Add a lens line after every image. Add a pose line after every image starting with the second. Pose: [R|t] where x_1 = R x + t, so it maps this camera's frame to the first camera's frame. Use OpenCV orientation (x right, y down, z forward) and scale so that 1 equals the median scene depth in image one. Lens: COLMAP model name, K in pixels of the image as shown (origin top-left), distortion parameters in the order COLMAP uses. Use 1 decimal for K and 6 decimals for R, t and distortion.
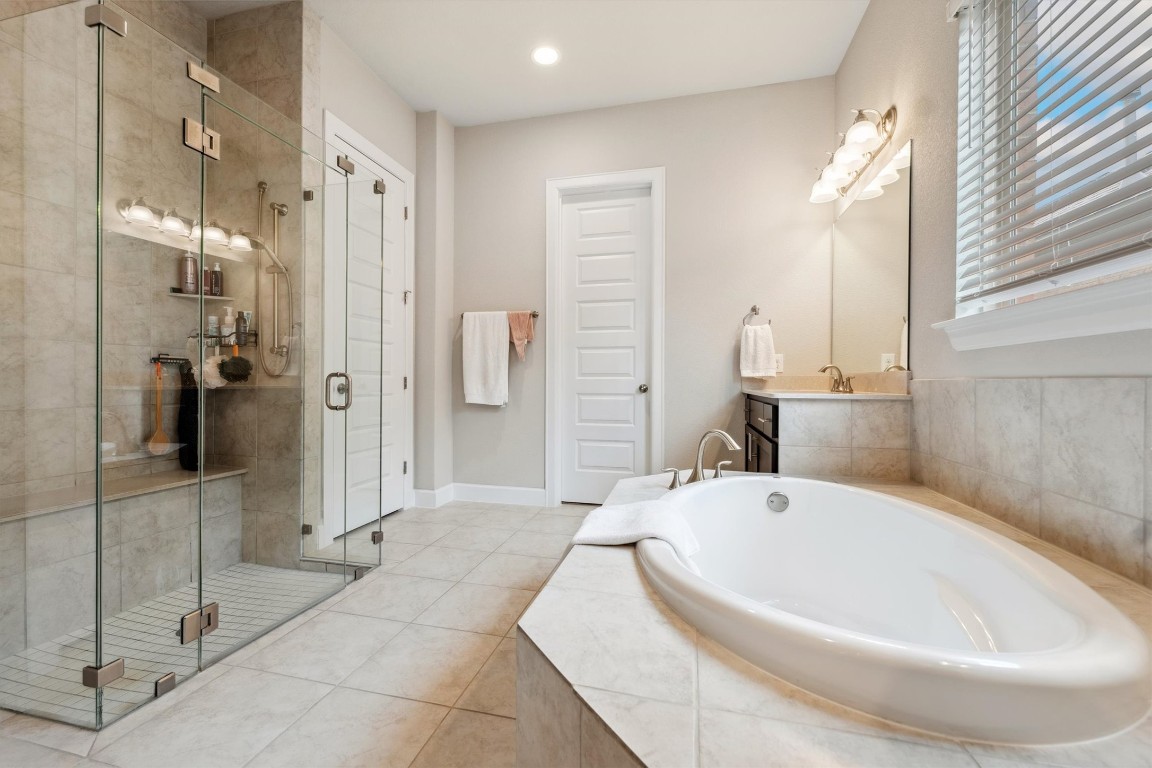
lens RADIAL K [[471.2, 0, 574.8], [0, 471.2, 386.3], [0, 0, 1]] dist [-0.001841, -0.000337]
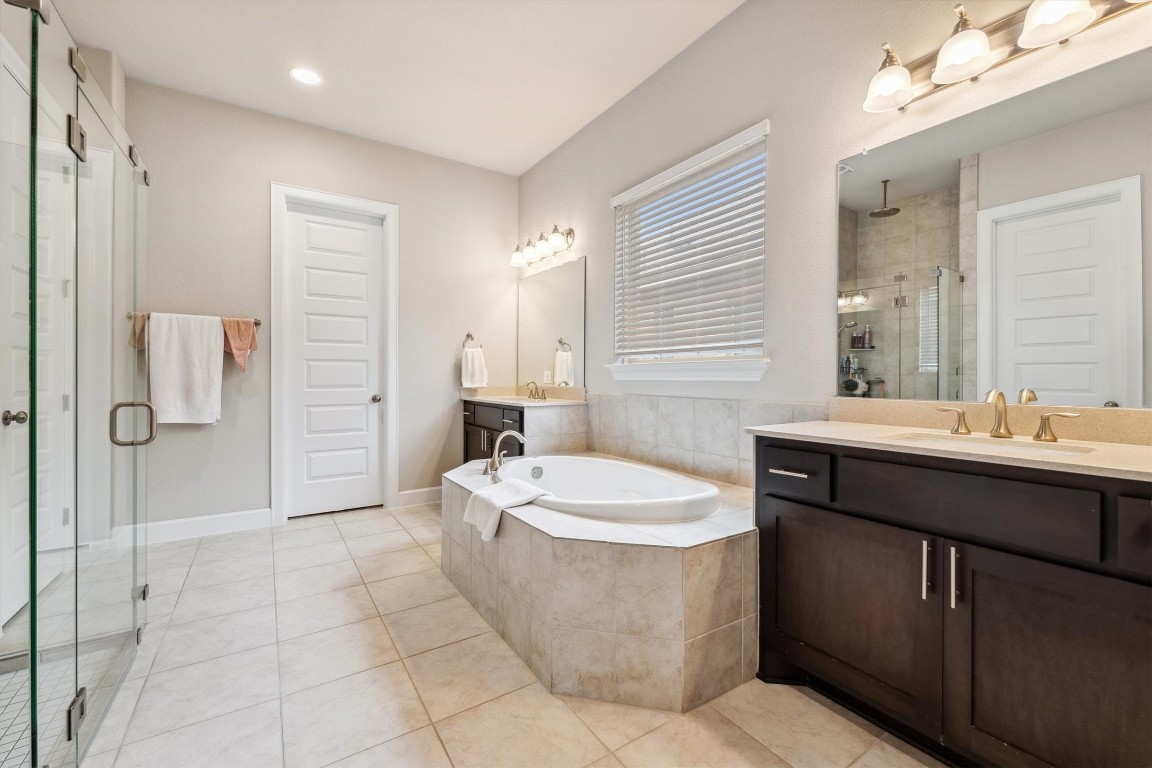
lens RADIAL K [[473.3, 0, 576.0], [0, 473.3, 384.0], [0, 0, 1]] dist [0.001030, 0.000092]
pose [[0.679323, -0.013844, 0.733709, -0.395727], [0.007321, 0.999900, 0.012088, -0.044117], [-0.733803, -0.002840, 0.679356, -0.113021]]
